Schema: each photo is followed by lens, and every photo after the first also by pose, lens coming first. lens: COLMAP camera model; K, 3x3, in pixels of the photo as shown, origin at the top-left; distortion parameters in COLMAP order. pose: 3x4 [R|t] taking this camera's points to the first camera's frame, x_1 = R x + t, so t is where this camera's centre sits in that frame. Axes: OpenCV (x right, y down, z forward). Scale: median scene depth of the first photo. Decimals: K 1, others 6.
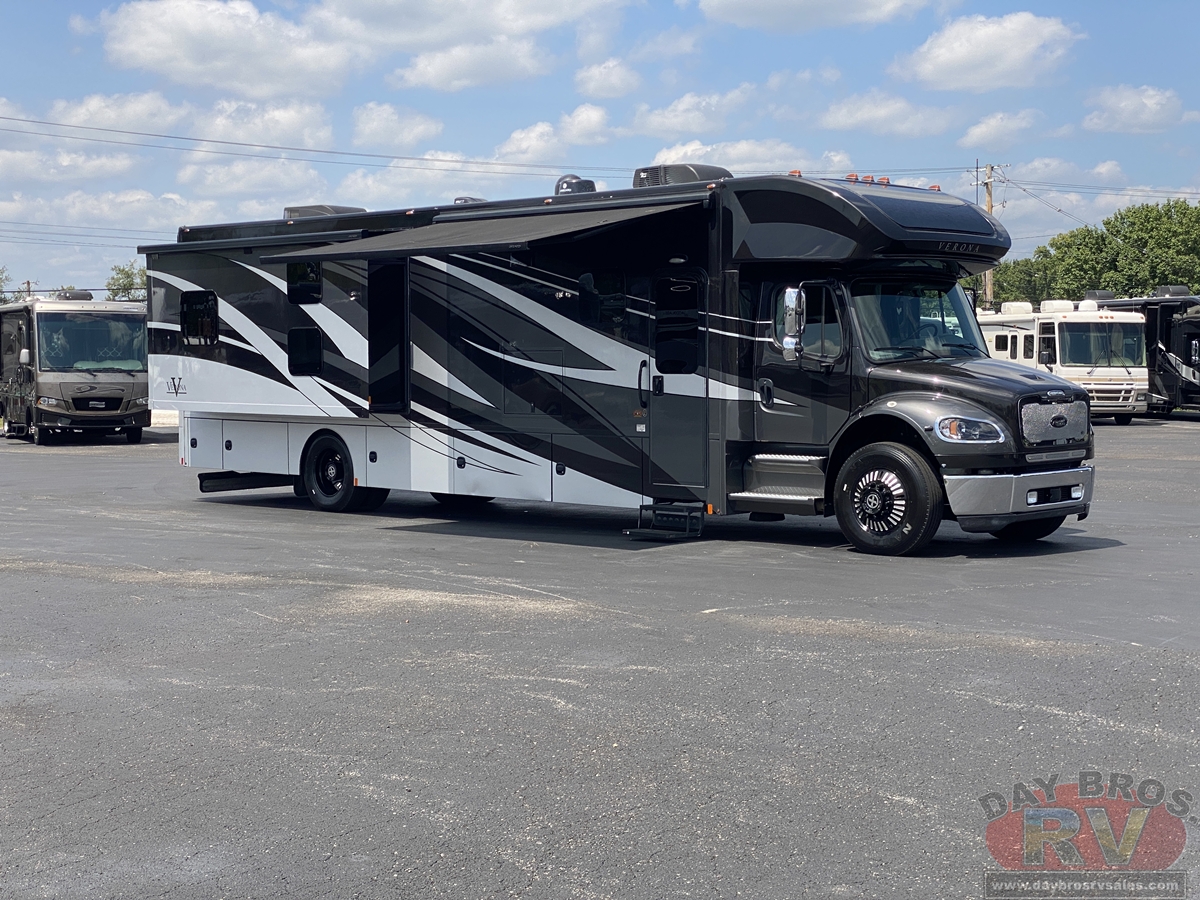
lens RADIAL K [[1796.5, 0, 601.0], [0, 1796.5, 423.7], [0, 0, 1]] dist [0.115461, -0.028154]
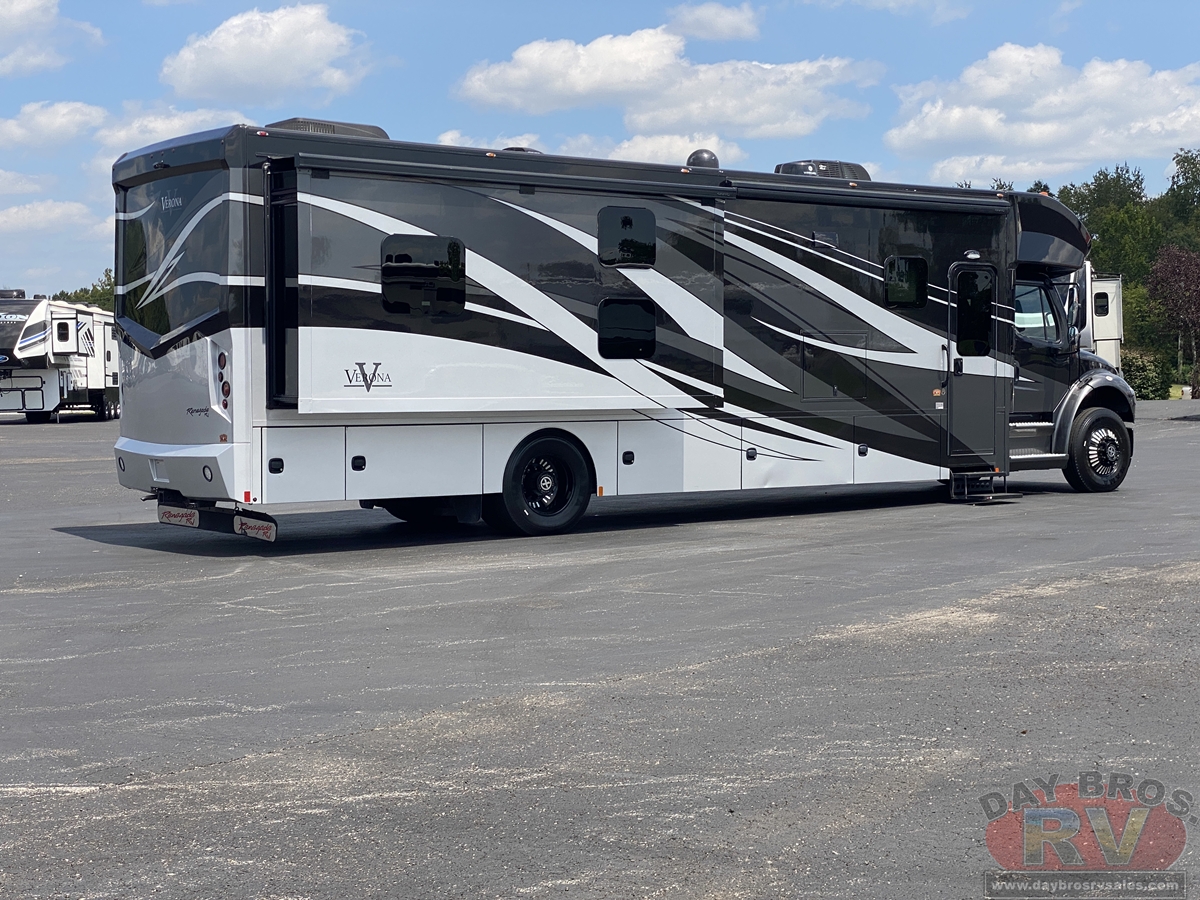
lens RADIAL K [[1790.2, 0, 602.2], [0, 1790.2, 404.4], [0, 0, 1]] dist [0.116960, -0.036555]
pose [[0.169174, -0.020923, 0.985364, -1.091329], [0.033523, 0.999318, 0.015464, -0.022335], [-0.985016, 0.030416, 0.169760, 1.016879]]
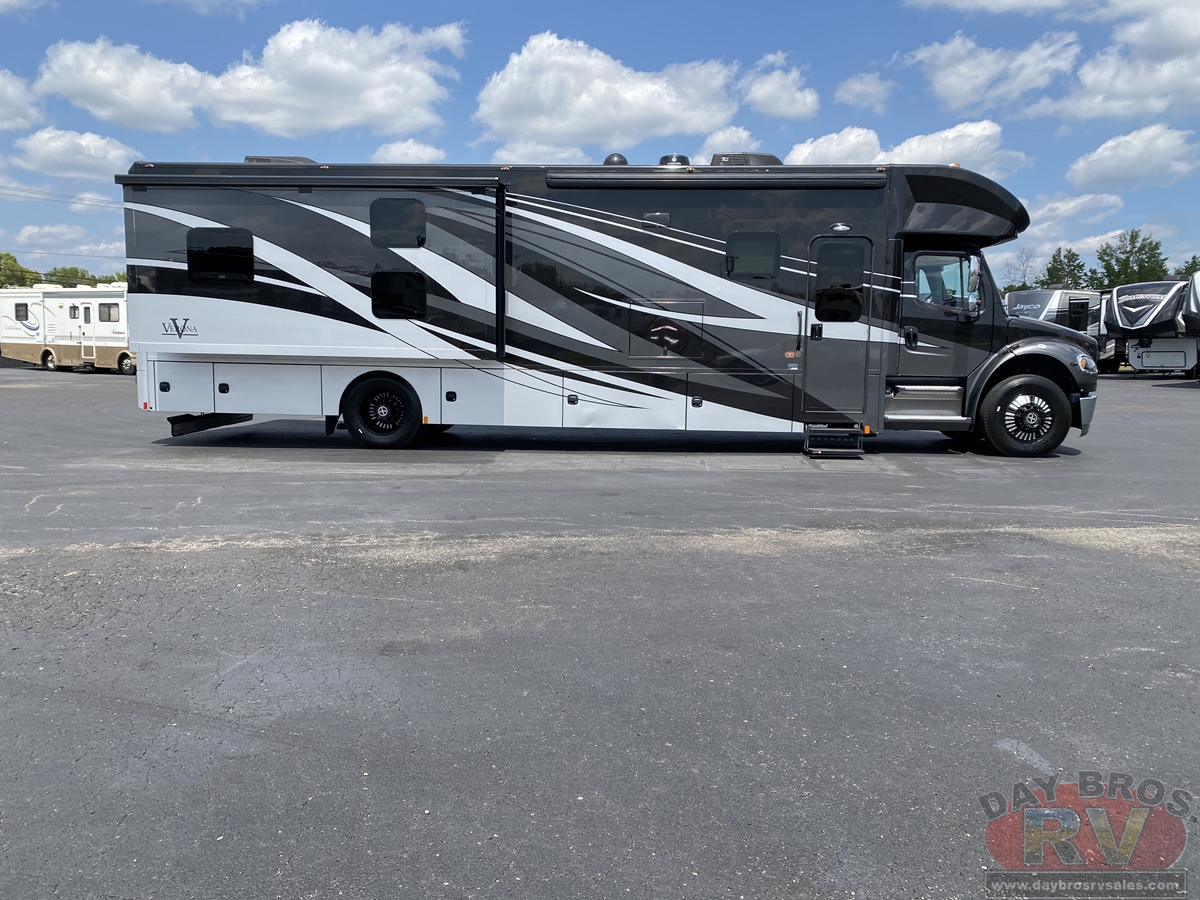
lens RADIAL K [[923.7, 0, 600.0], [0, 923.7, 450.0], [0, 0, 1]] dist [0.076442, -0.109118]
pose [[0.766891, -0.064229, 0.638555, -0.485513], [0.007330, 0.995791, 0.091358, 0.000237], [-0.641735, -0.065381, 0.764134, 0.598396]]
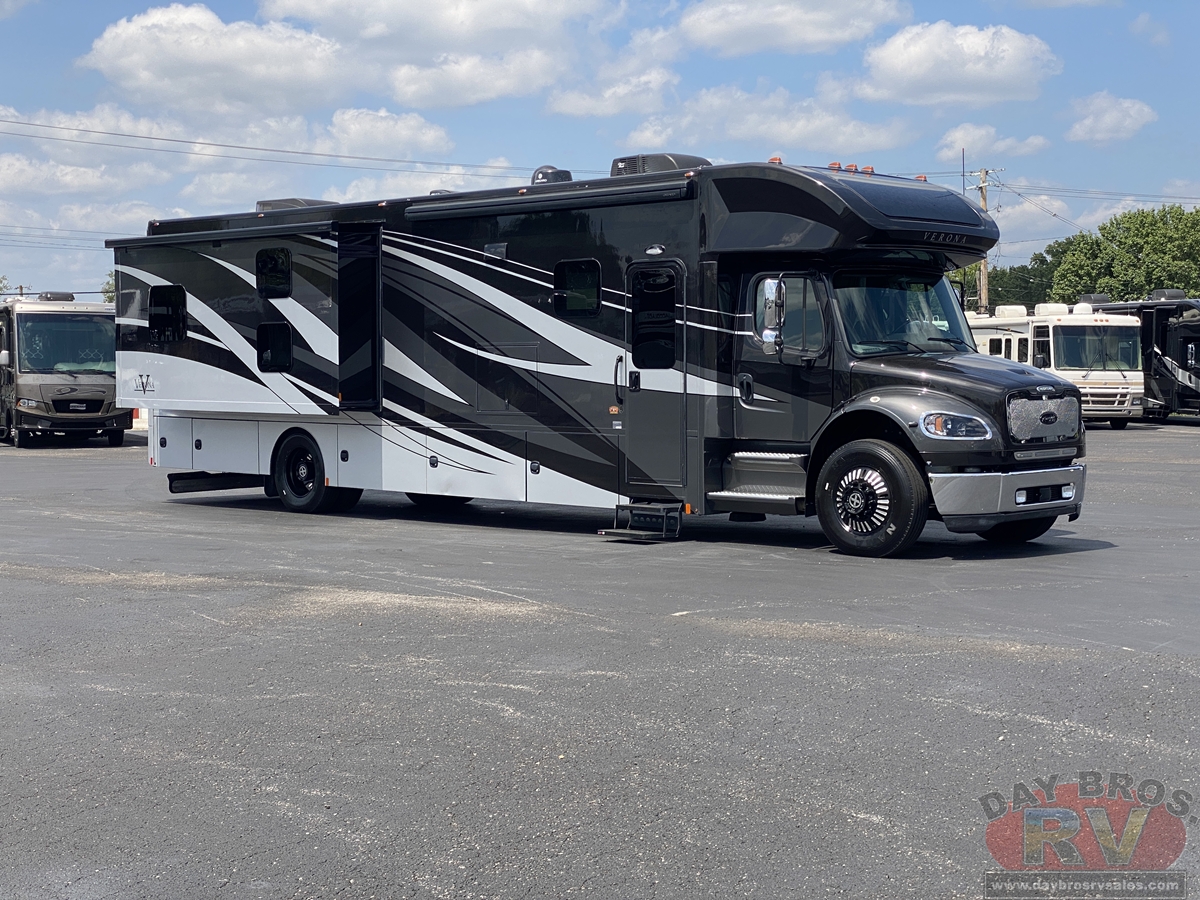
lens RADIAL K [[1790.2, 0, 602.2], [0, 1790.2, 404.4], [0, 0, 1]] dist [0.116960, -0.036555]
pose [[0.999998, 0.001527, 0.001121, 0.013079], [-0.001510, 0.999885, -0.015107, 0.005773], [-0.001144, 0.015105, 0.999885, 0.037434]]
